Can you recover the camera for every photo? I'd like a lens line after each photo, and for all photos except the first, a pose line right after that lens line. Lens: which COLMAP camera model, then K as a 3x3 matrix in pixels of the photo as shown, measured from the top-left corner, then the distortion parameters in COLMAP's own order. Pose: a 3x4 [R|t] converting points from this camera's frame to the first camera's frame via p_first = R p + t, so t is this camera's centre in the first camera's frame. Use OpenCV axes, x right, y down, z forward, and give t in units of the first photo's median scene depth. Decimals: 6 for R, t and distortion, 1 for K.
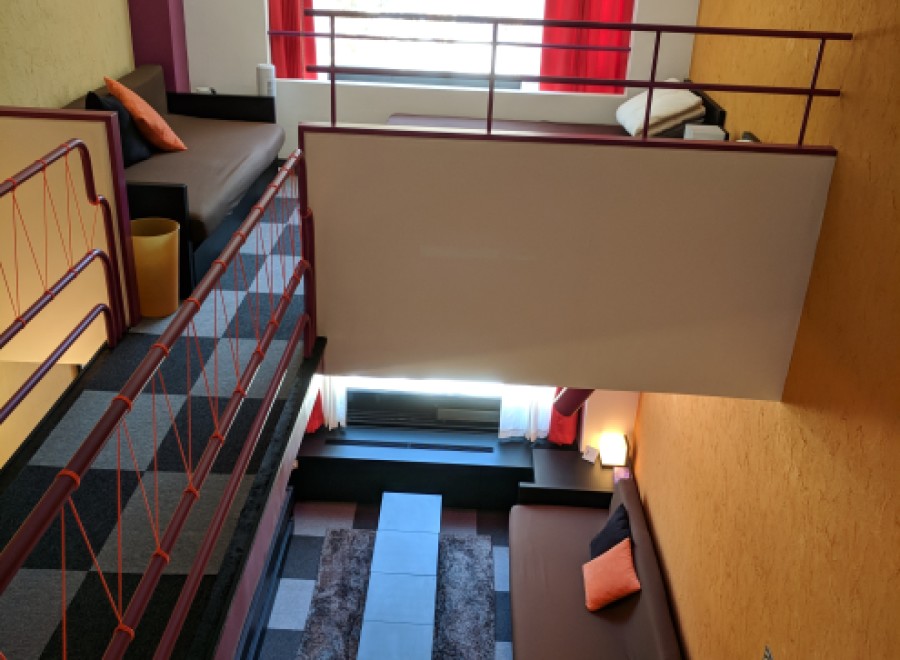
lens RADIAL K [[908.4, 0, 444.9], [0, 908.4, 326.0], [0, 0, 1]] dist [0.002904, 0.016787]
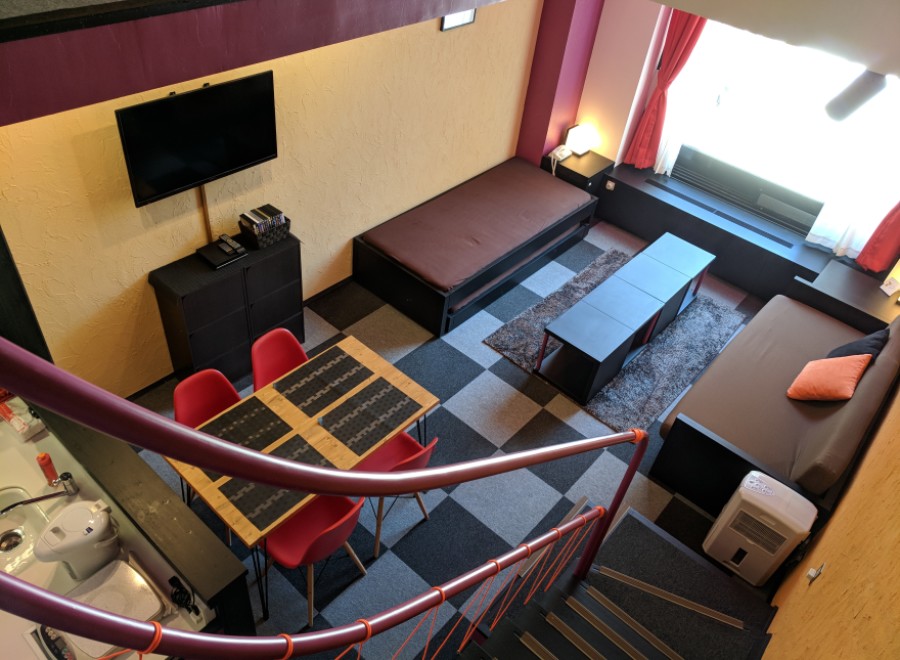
lens RADIAL K [[681.7, 0, 451.3], [0, 681.7, 325.7], [0, 0, 1]] dist [0.004699, 0.002763]
pose [[0.776127, 0.448195, -0.443563, 0.163862], [-0.343933, 0.890464, 0.297965, 0.144267], [0.528523, -0.078702, 0.845263, 0.179062]]
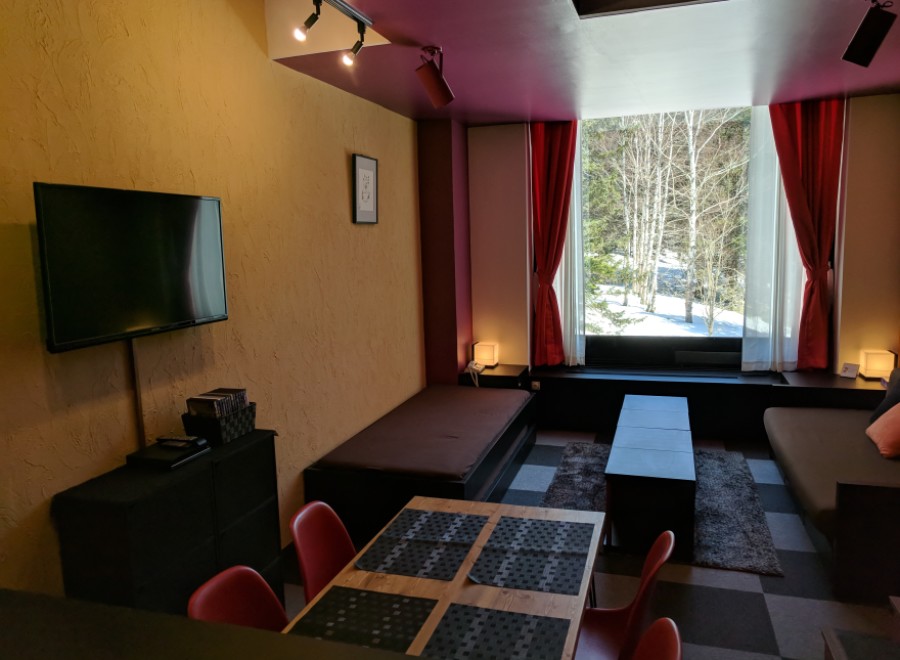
lens RADIAL K [[675.5, 0, 450.0], [0, 675.5, 330.0], [0, 0, 1]] dist [0.012341, 0.004234]
pose [[0.960519, -0.031546, -0.276420, -0.050258], [-0.056992, 0.950171, -0.306474, 0.401541], [0.272314, 0.310128, 0.910860, 0.269430]]
